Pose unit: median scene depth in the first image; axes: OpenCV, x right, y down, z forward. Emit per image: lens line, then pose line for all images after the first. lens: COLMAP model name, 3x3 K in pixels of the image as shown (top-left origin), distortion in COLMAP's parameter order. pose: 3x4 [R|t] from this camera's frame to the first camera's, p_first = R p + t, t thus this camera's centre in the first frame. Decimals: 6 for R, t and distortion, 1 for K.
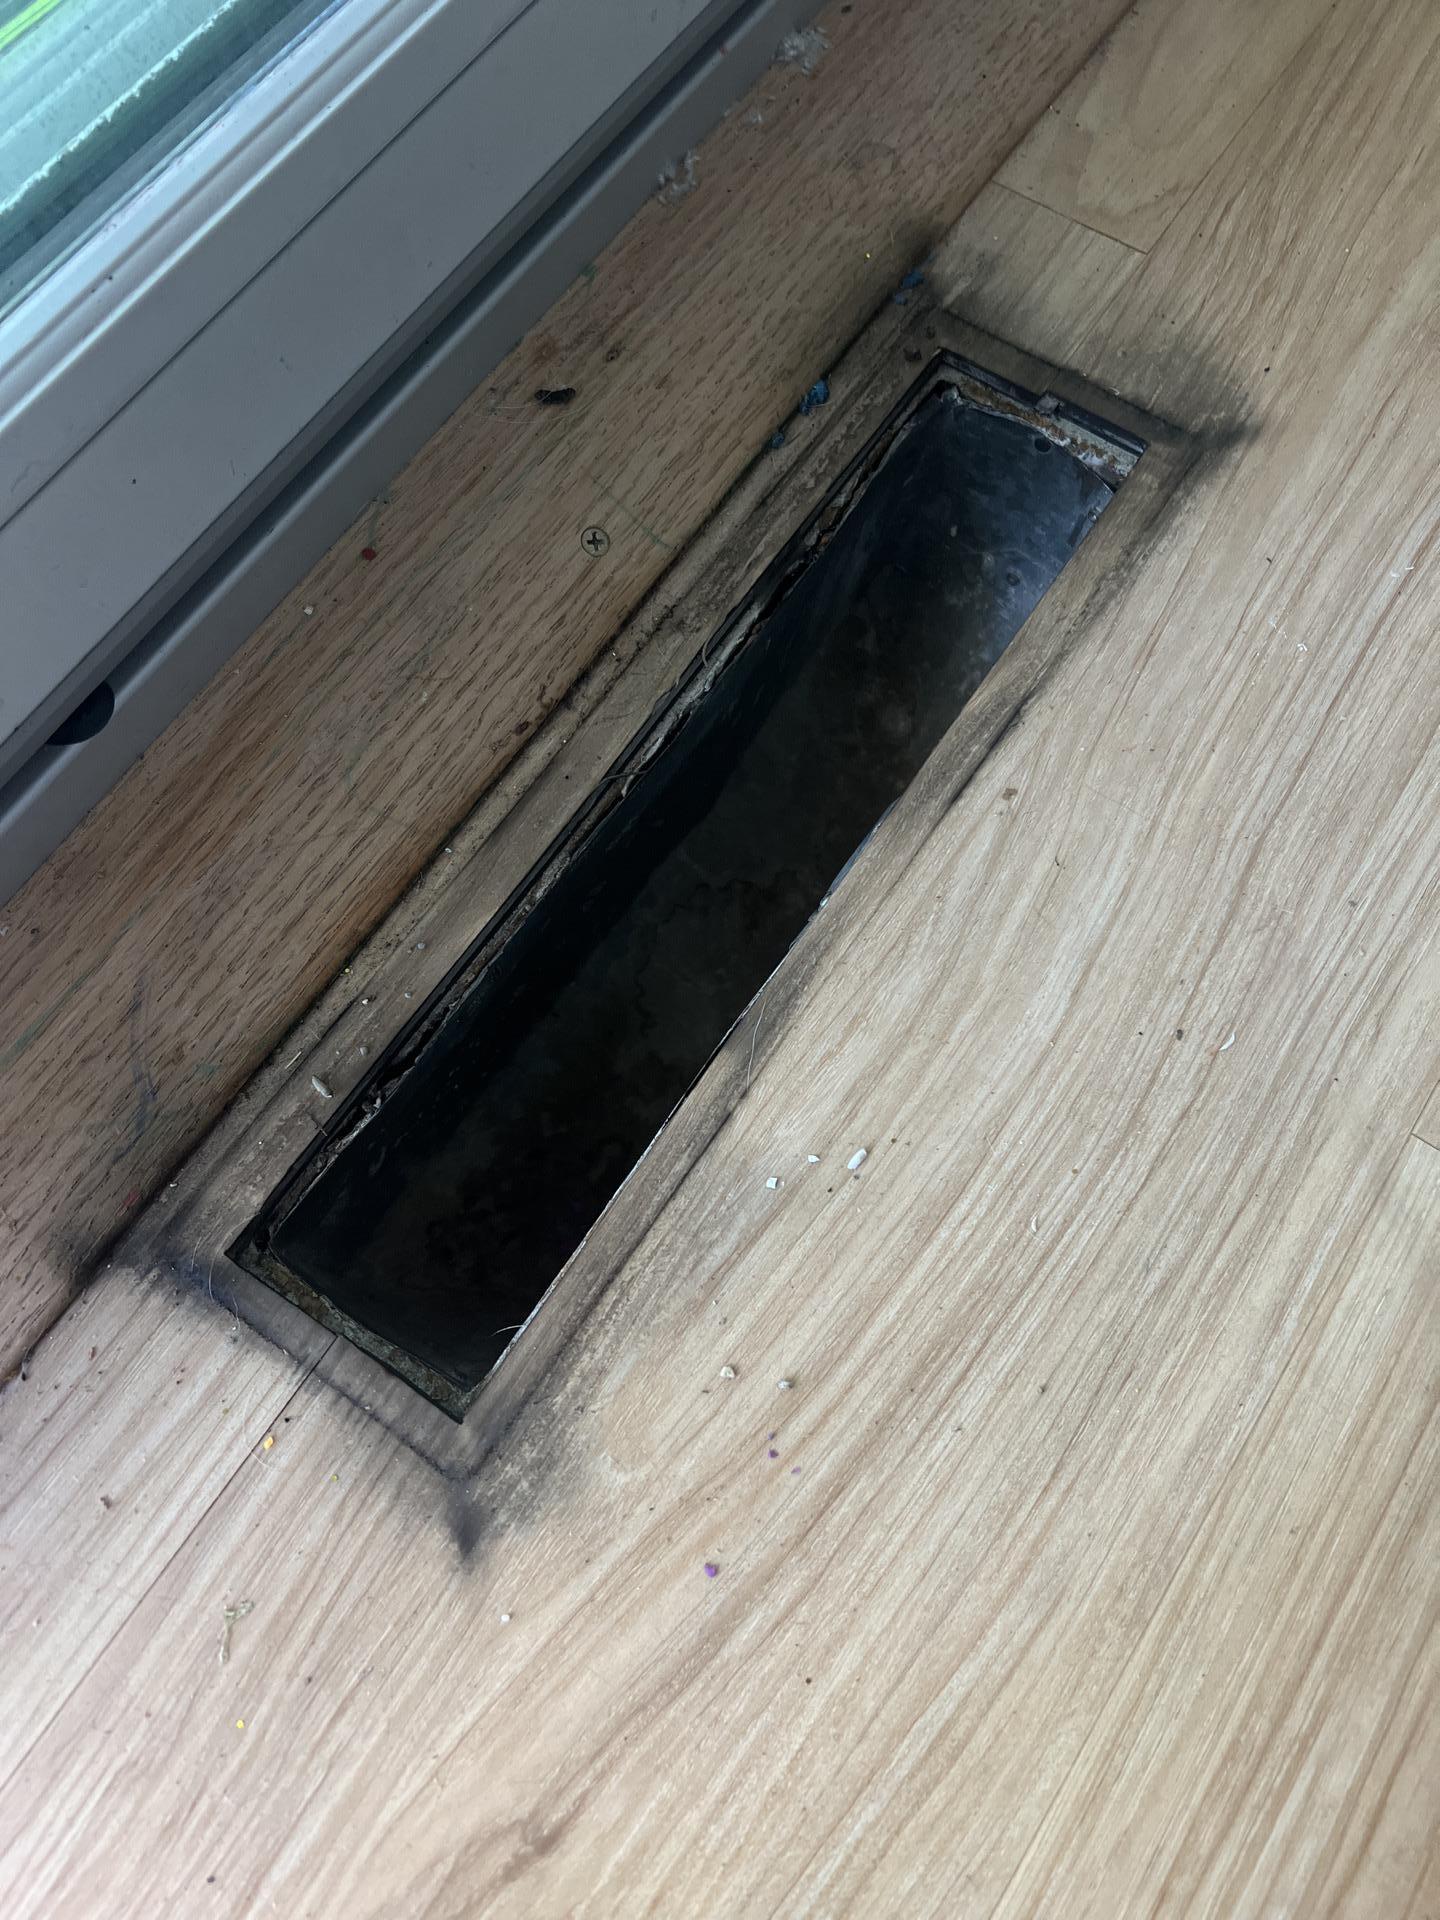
lens RADIAL K [[1458.2, 0, 720.0], [0, 1458.2, 960.0], [0, 0, 1]] dist [0.097547, -0.272169]
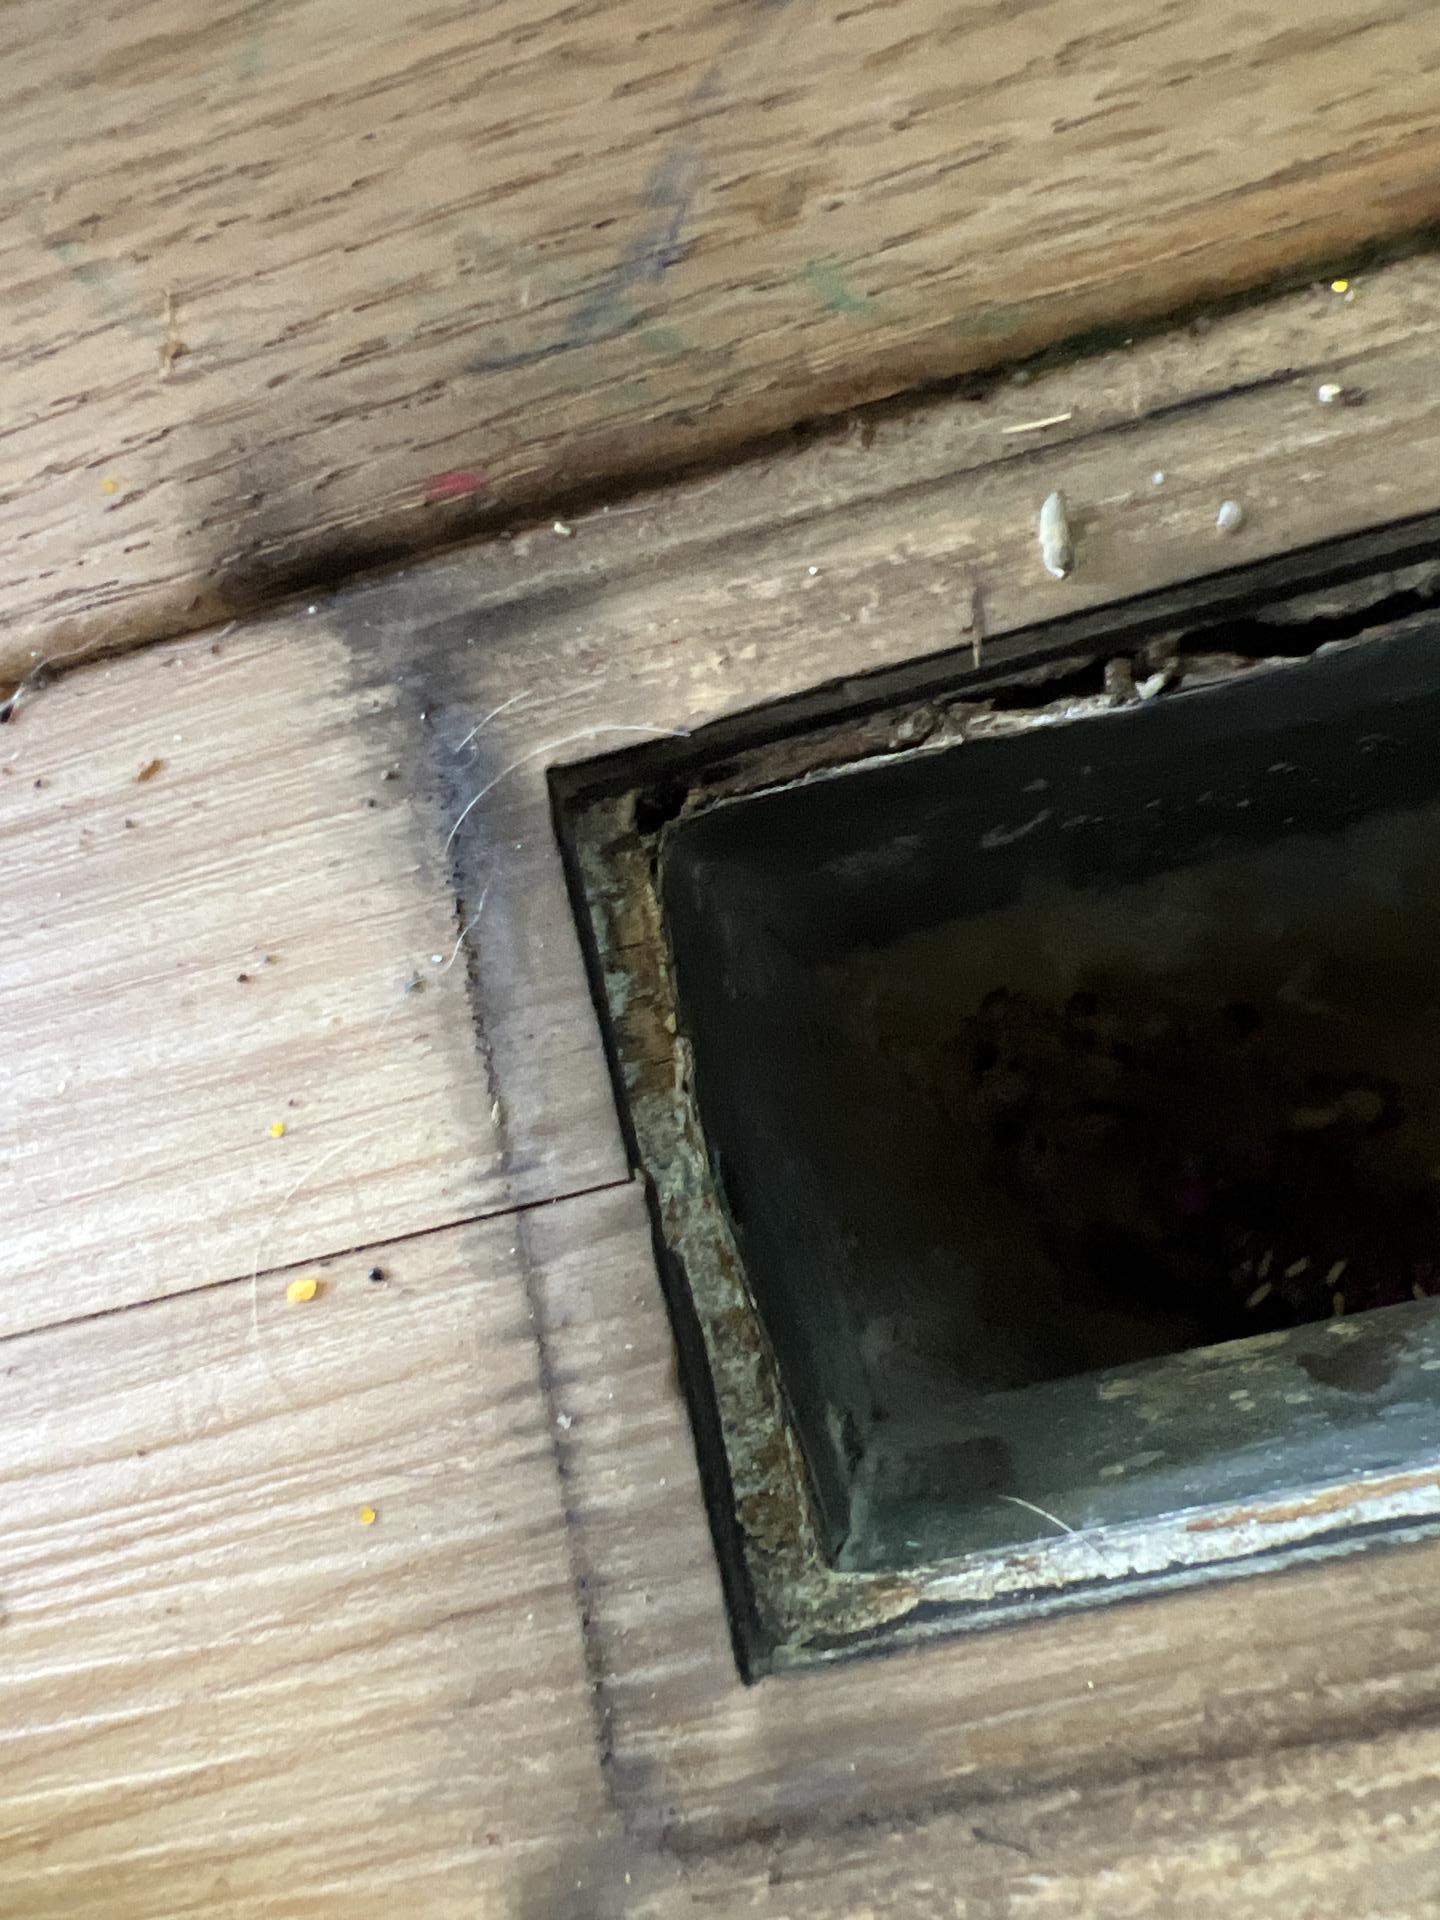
lens RADIAL K [[1550.5, 0, 720.0], [0, 1550.5, 960.0], [0, 0, 1]] dist [0.009558, -0.004134]
pose [[0.720491, 0.632194, -0.284996, -0.176140], [-0.568046, 0.773771, 0.280361, 0.109561], [0.397764, -0.040107, 0.916611, 0.683532]]
